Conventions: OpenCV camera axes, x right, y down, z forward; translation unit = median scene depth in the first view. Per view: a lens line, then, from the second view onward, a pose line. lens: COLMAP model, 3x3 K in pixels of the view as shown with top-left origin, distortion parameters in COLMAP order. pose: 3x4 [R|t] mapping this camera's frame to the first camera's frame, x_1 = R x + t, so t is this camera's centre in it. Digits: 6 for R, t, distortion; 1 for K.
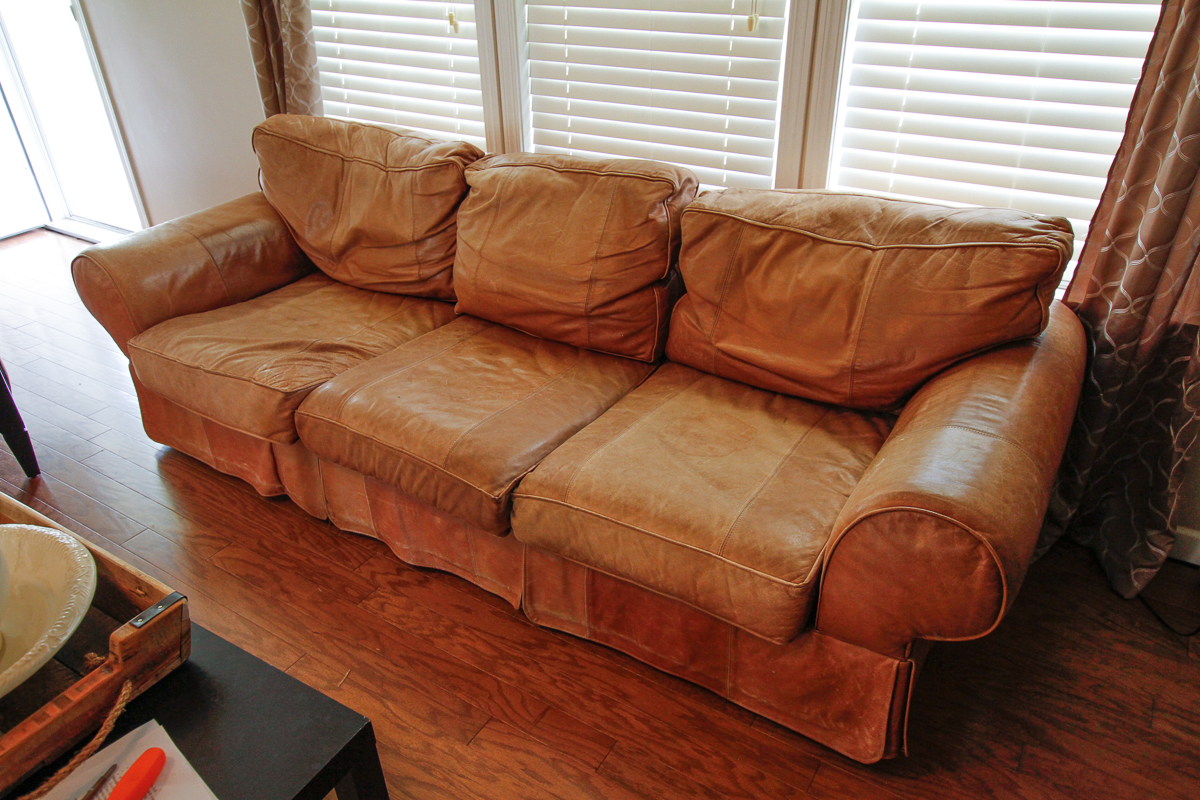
lens RADIAL K [[832.6, 0, 599.8], [0, 832.6, 401.2], [0, 0, 1]] dist [-0.011855, 0.010371]
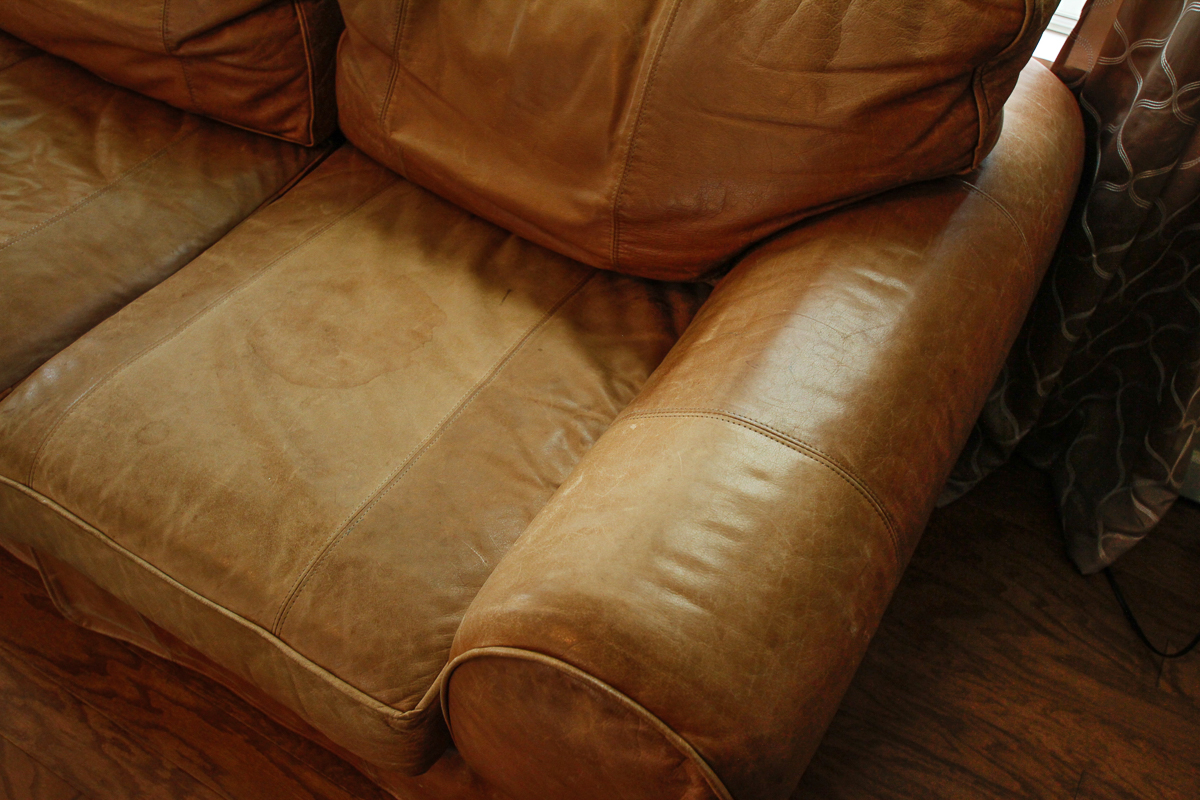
lens RADIAL K [[1043.5, 0, 605.1], [0, 1043.5, 402.2], [0, 0, 1]] dist [-0.011320, 0.042640]
pose [[0.998540, 0.001174, 0.054003, 0.258595], [-0.018439, 0.947122, 0.320345, -0.131745], [-0.050772, -0.320873, 0.945761, 0.356492]]
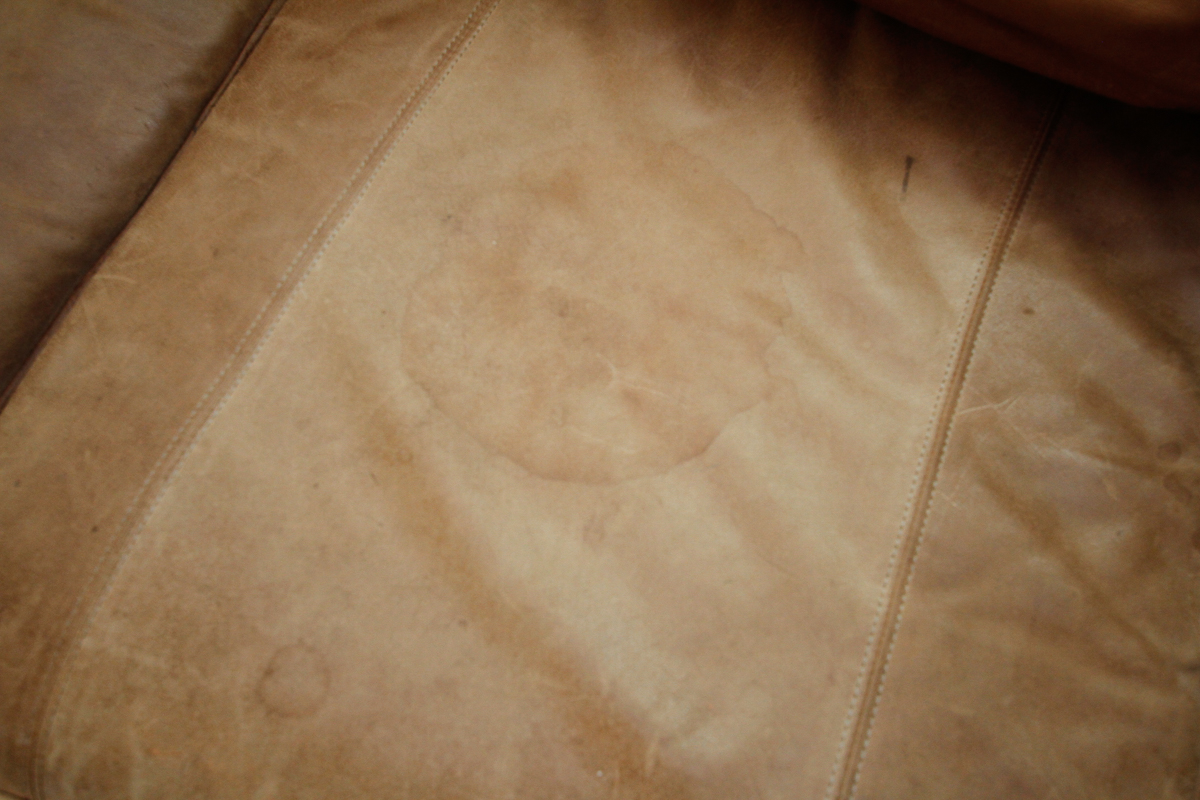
lens RADIAL K [[1043.5, 0, 598.4], [0, 1043.5, 401.1], [0, 0, 1]] dist [-0.011320, 0.042640]
pose [[0.984241, -0.143022, 0.103988, 0.092140], [0.039834, 0.752281, 0.657638, -0.140795], [-0.172285, -0.643132, 0.746123, 0.761555]]
